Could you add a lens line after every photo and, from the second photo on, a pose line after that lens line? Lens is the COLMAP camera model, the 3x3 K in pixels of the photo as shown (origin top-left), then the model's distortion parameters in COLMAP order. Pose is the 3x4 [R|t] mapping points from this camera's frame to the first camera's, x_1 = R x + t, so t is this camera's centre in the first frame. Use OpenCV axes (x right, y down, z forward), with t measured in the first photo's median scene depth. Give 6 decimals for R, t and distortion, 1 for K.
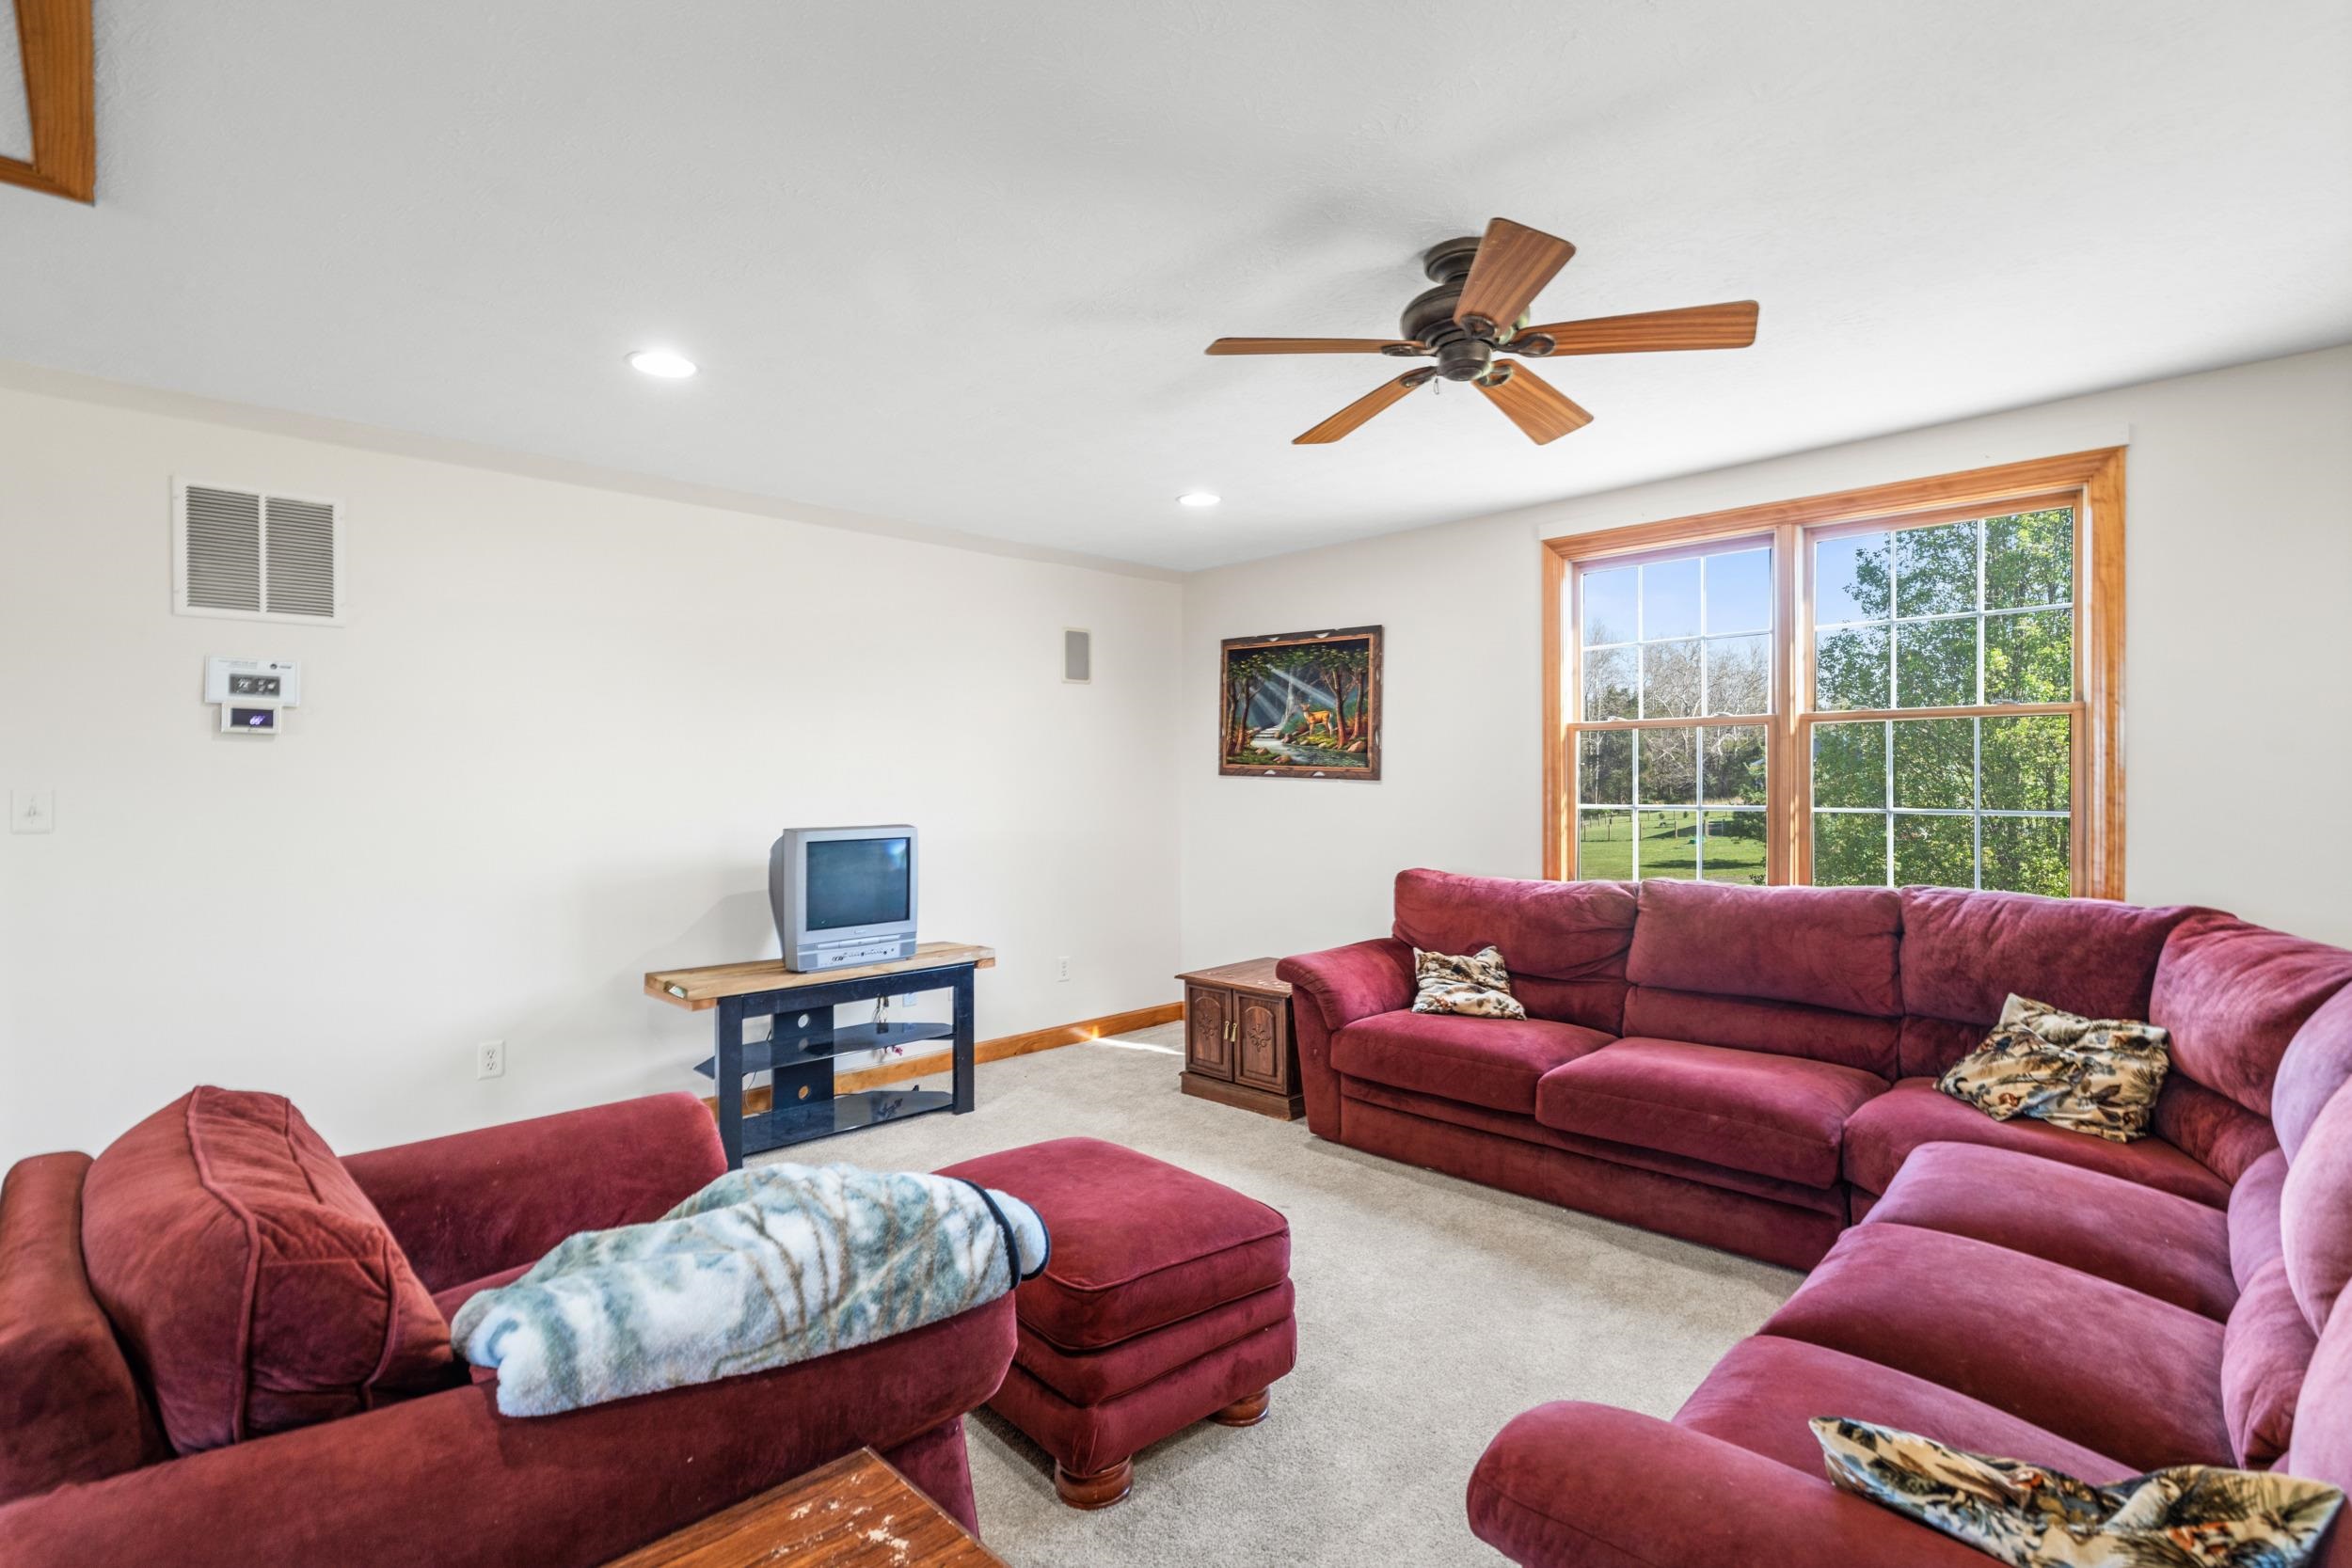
lens RADIAL K [[1125.6, 0, 1181.9], [0, 1125.6, 782.7], [0, 0, 1]] dist [-0.014033, 0.003391]
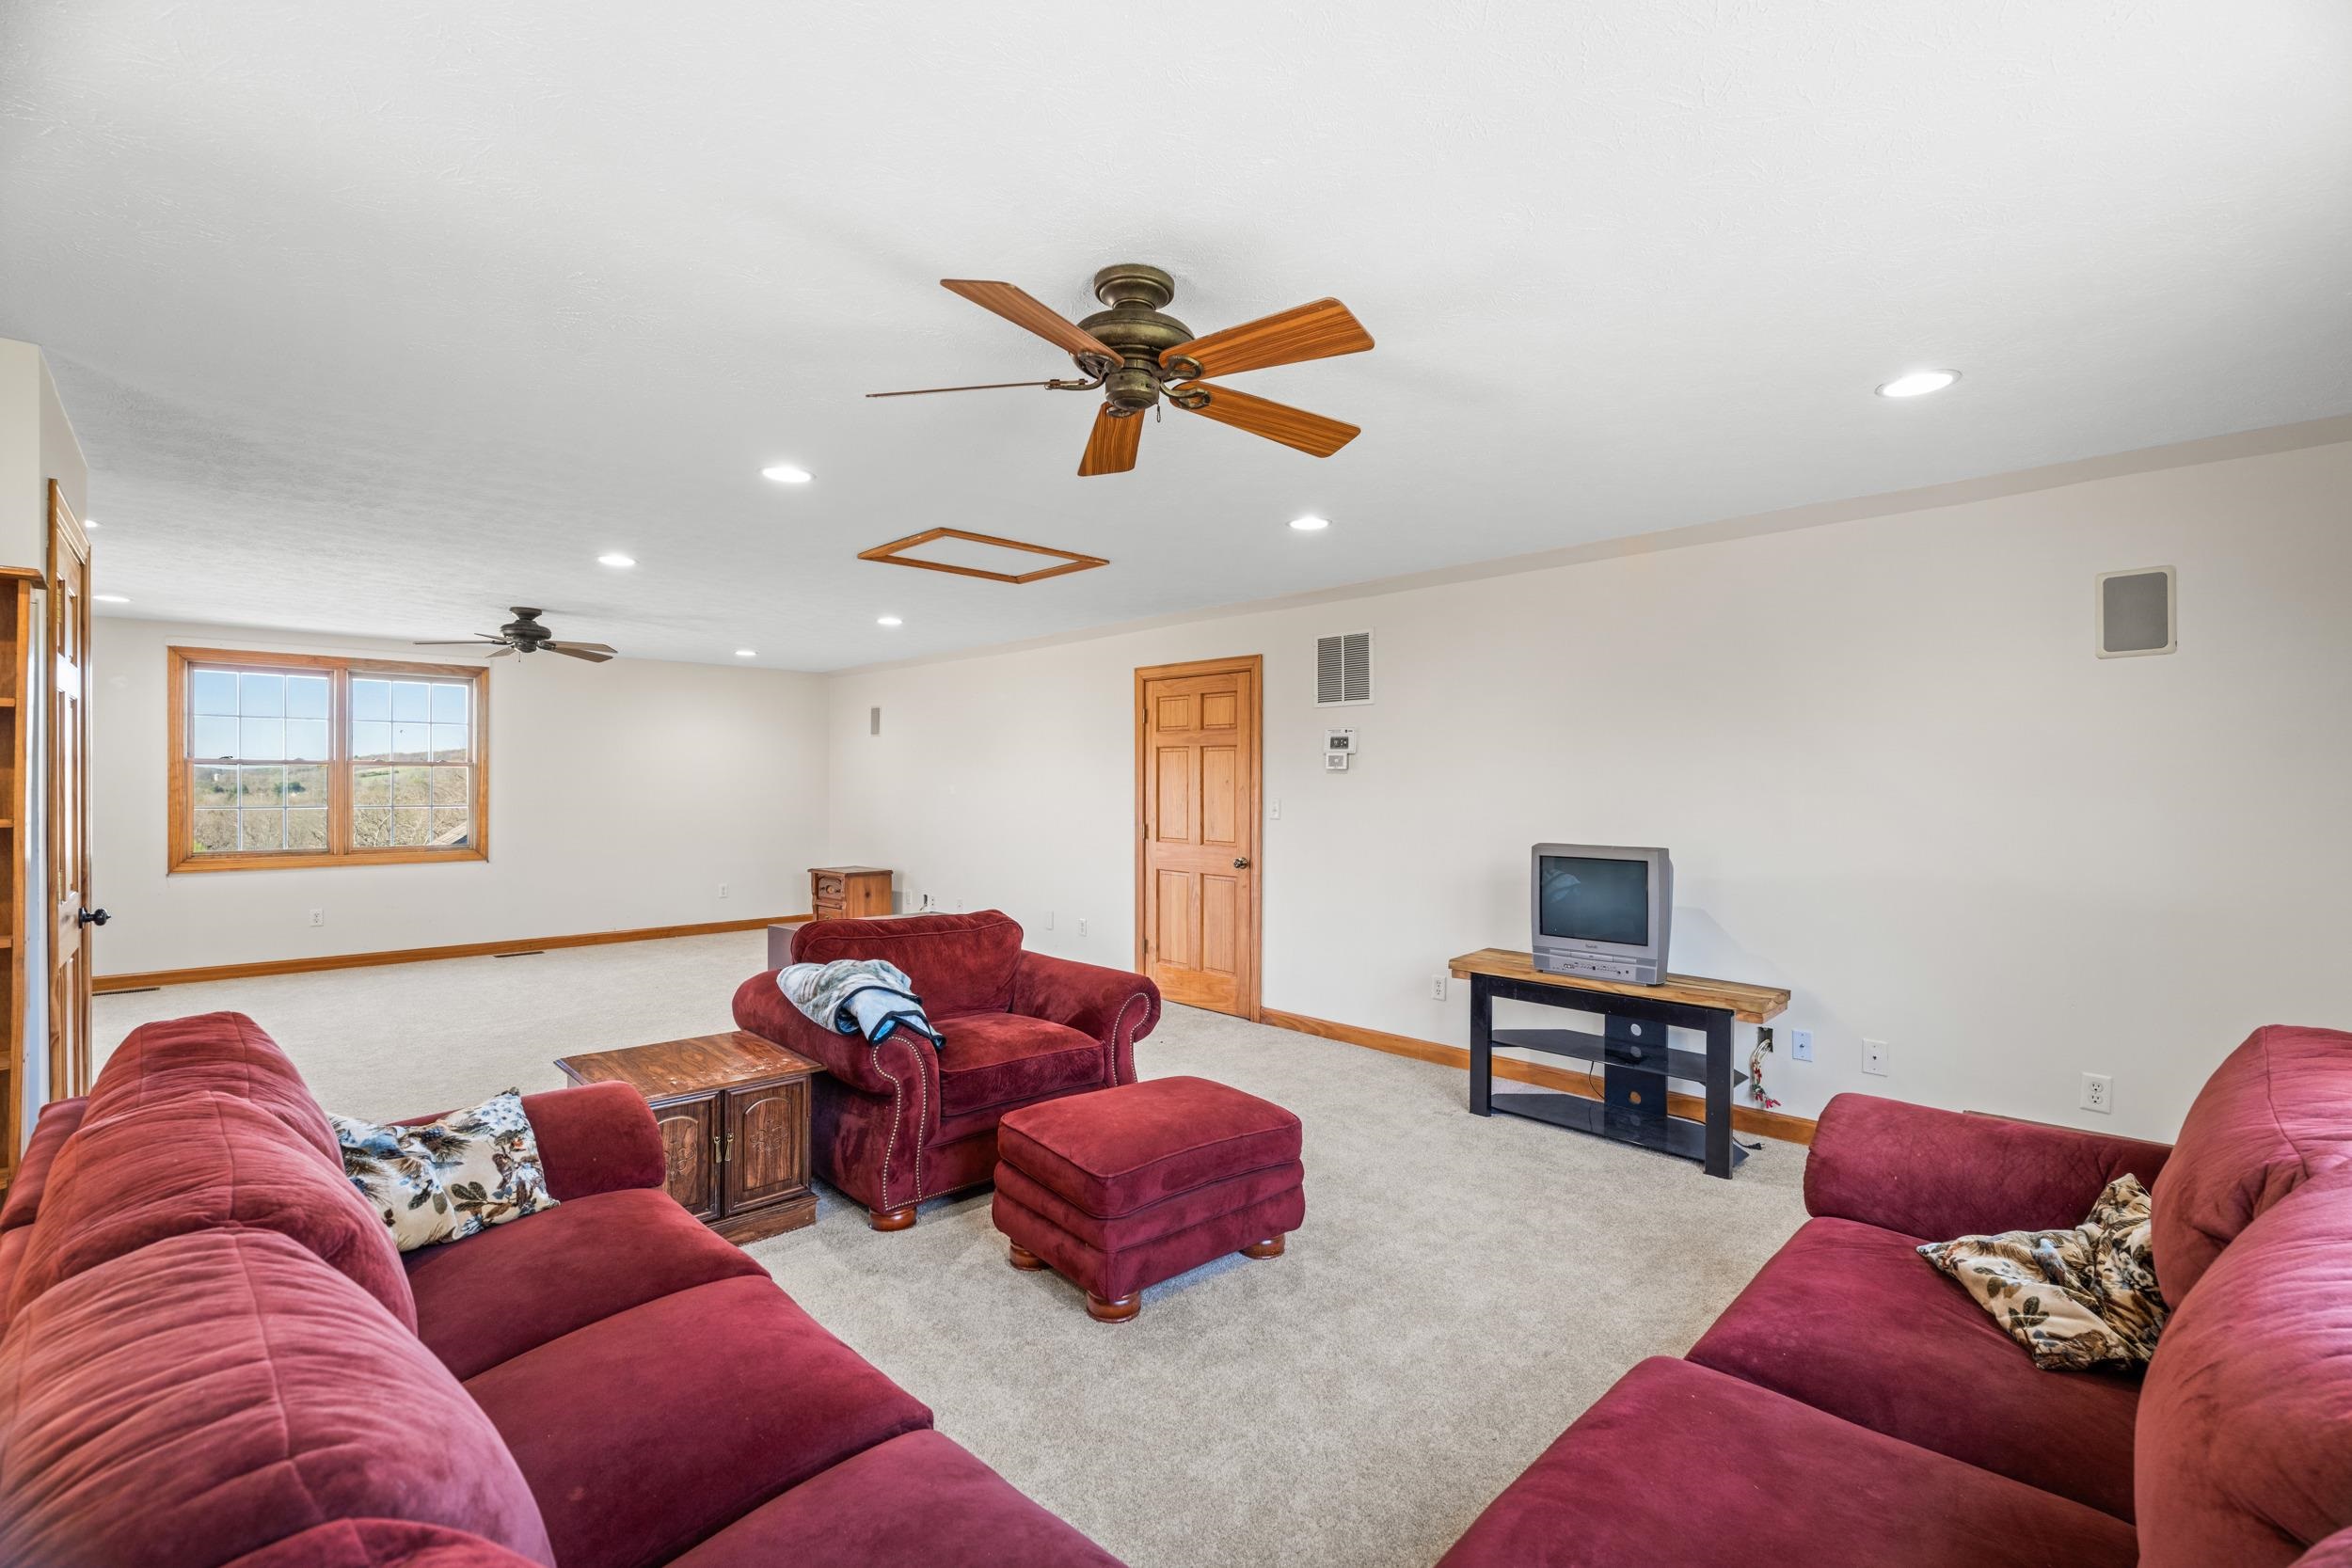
lens RADIAL K [[1035.5, 0, 1196.6], [0, 1035.5, 788.9], [0, 0, 1]] dist [-0.008866, 0.001967]
pose [[-0.011360, 0.003503, -0.999929, 0.614715], [-0.008736, 0.999955, 0.003602, -0.012478], [0.999897, 0.008776, -0.011329, 0.579804]]
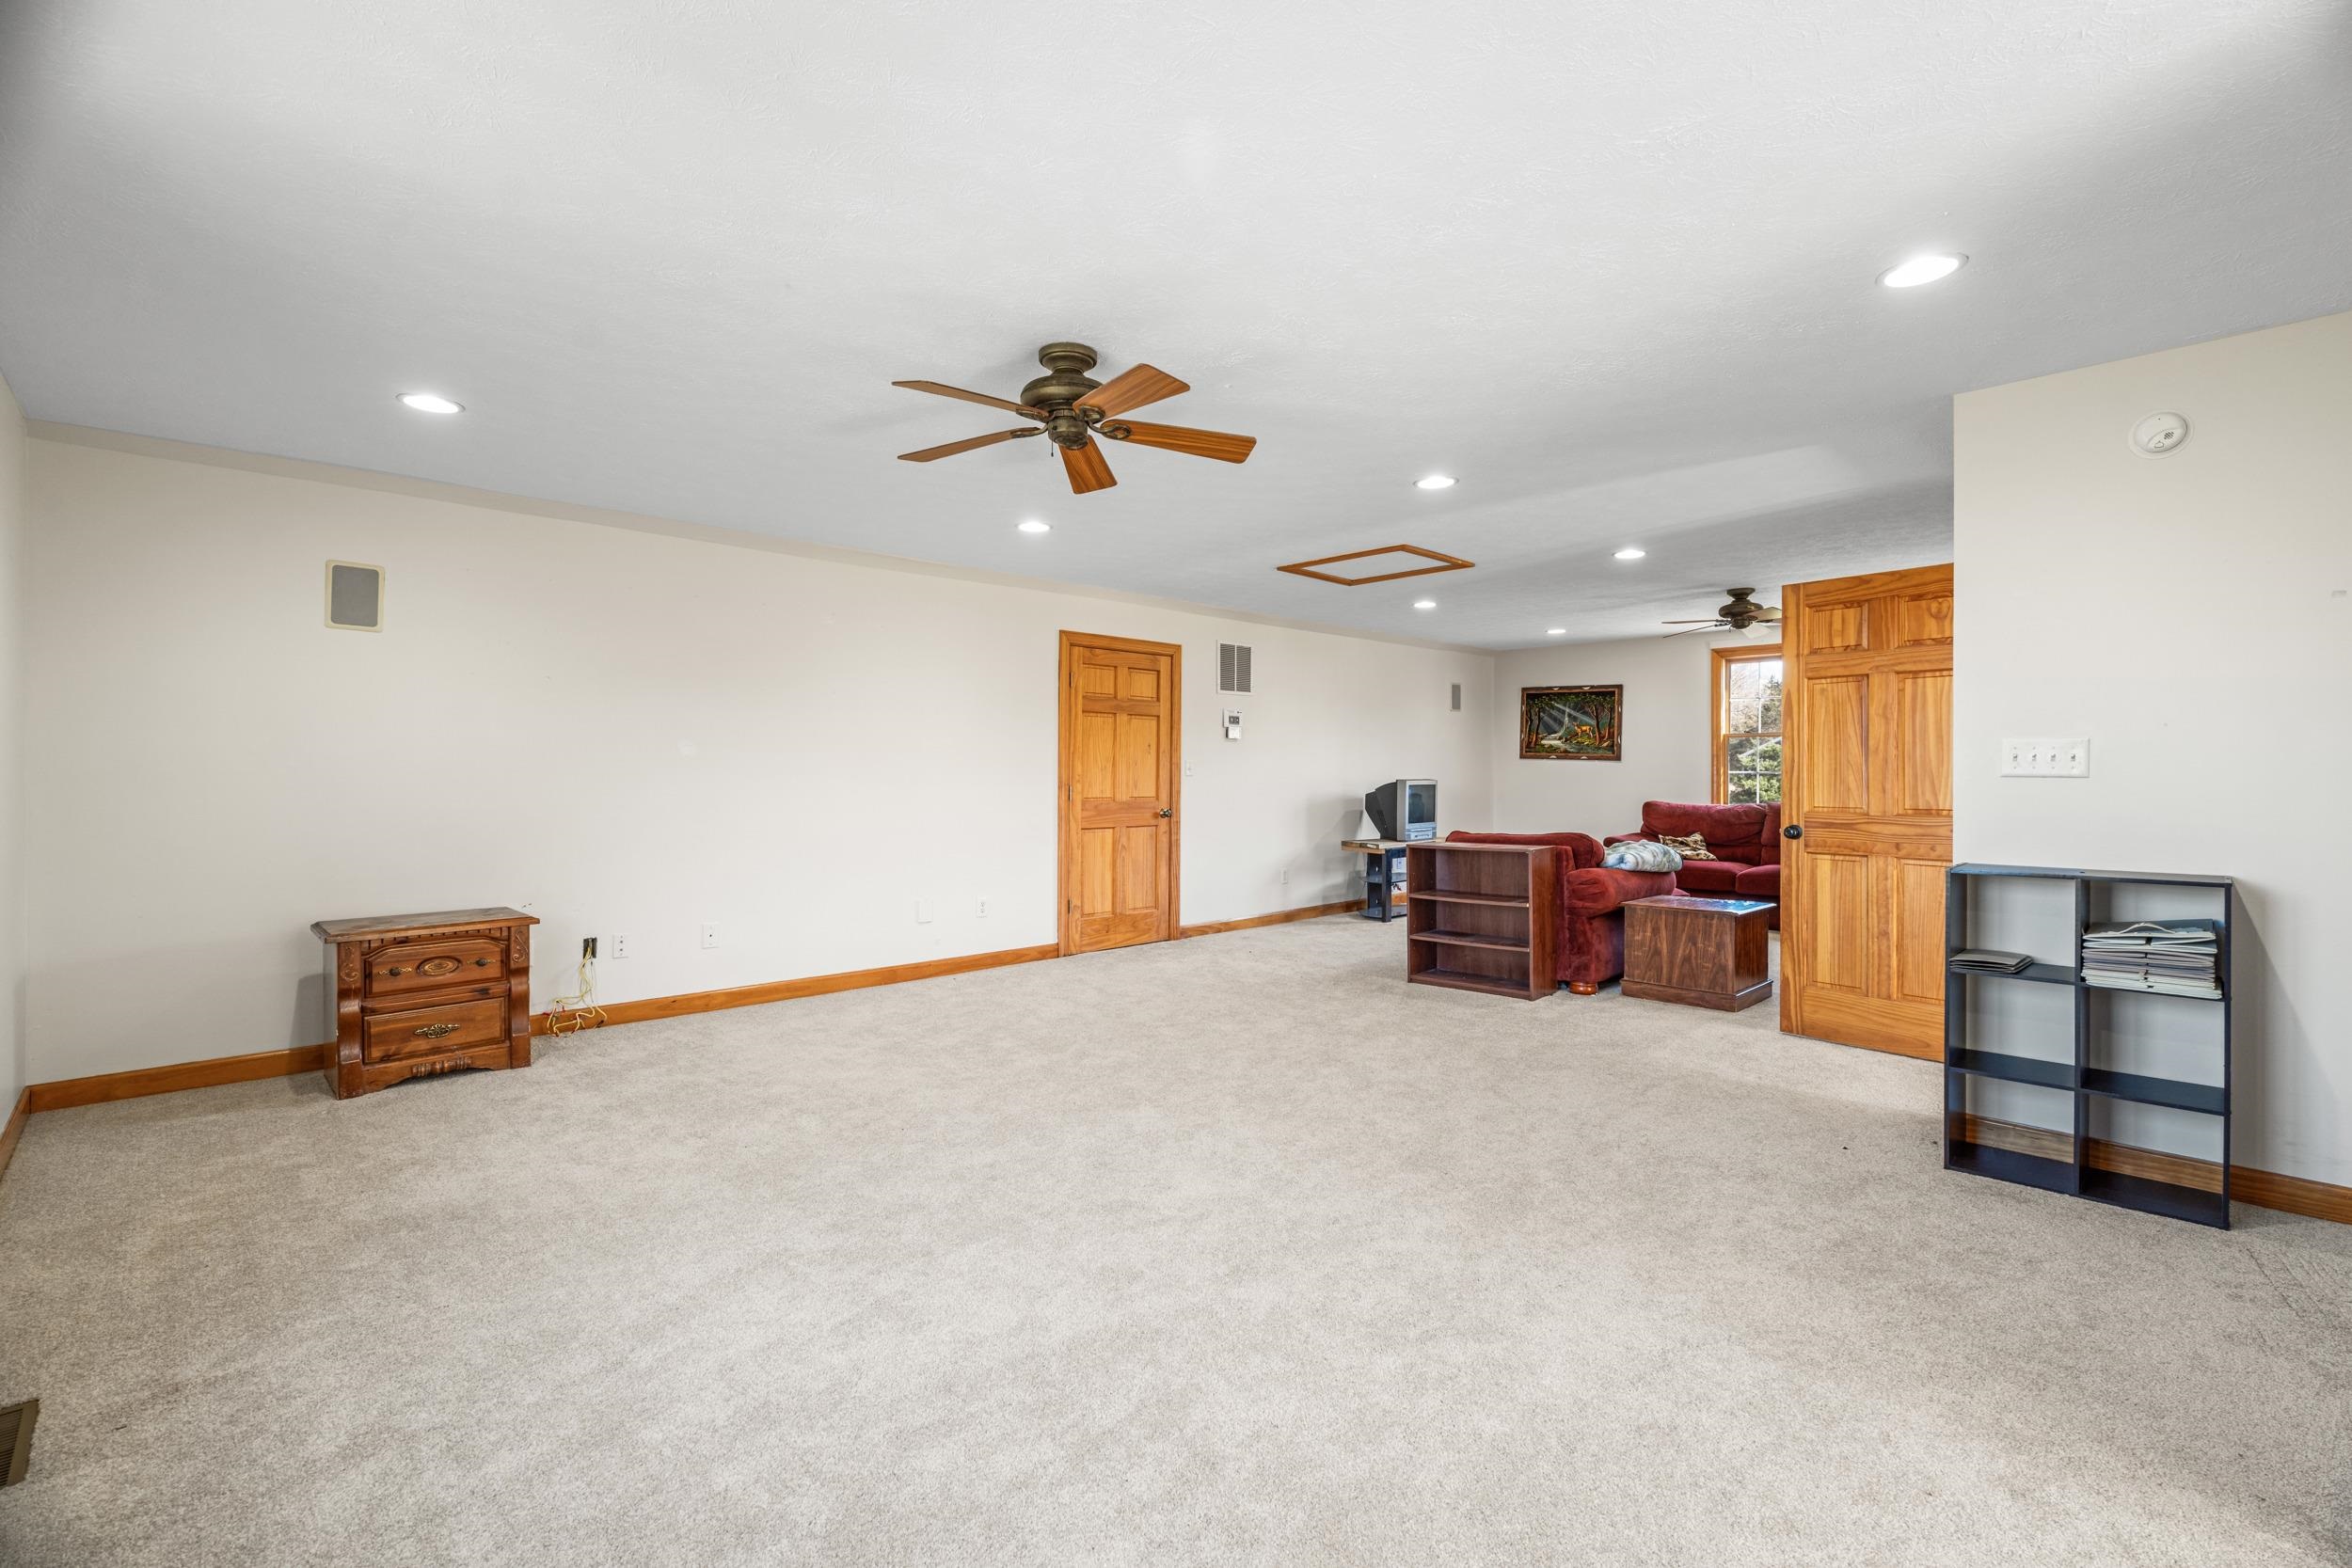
lens RADIAL K [[1035.5, 0, 1192.5], [0, 1035.5, 768.2], [0, 0, 1]] dist [-0.008866, 0.001967]
pose [[0.999987, 0.000781, -0.005058, -0.669533], [-0.000803, 0.999990, -0.004382, 0.023904], [0.005055, 0.004386, 0.999978, -0.997280]]
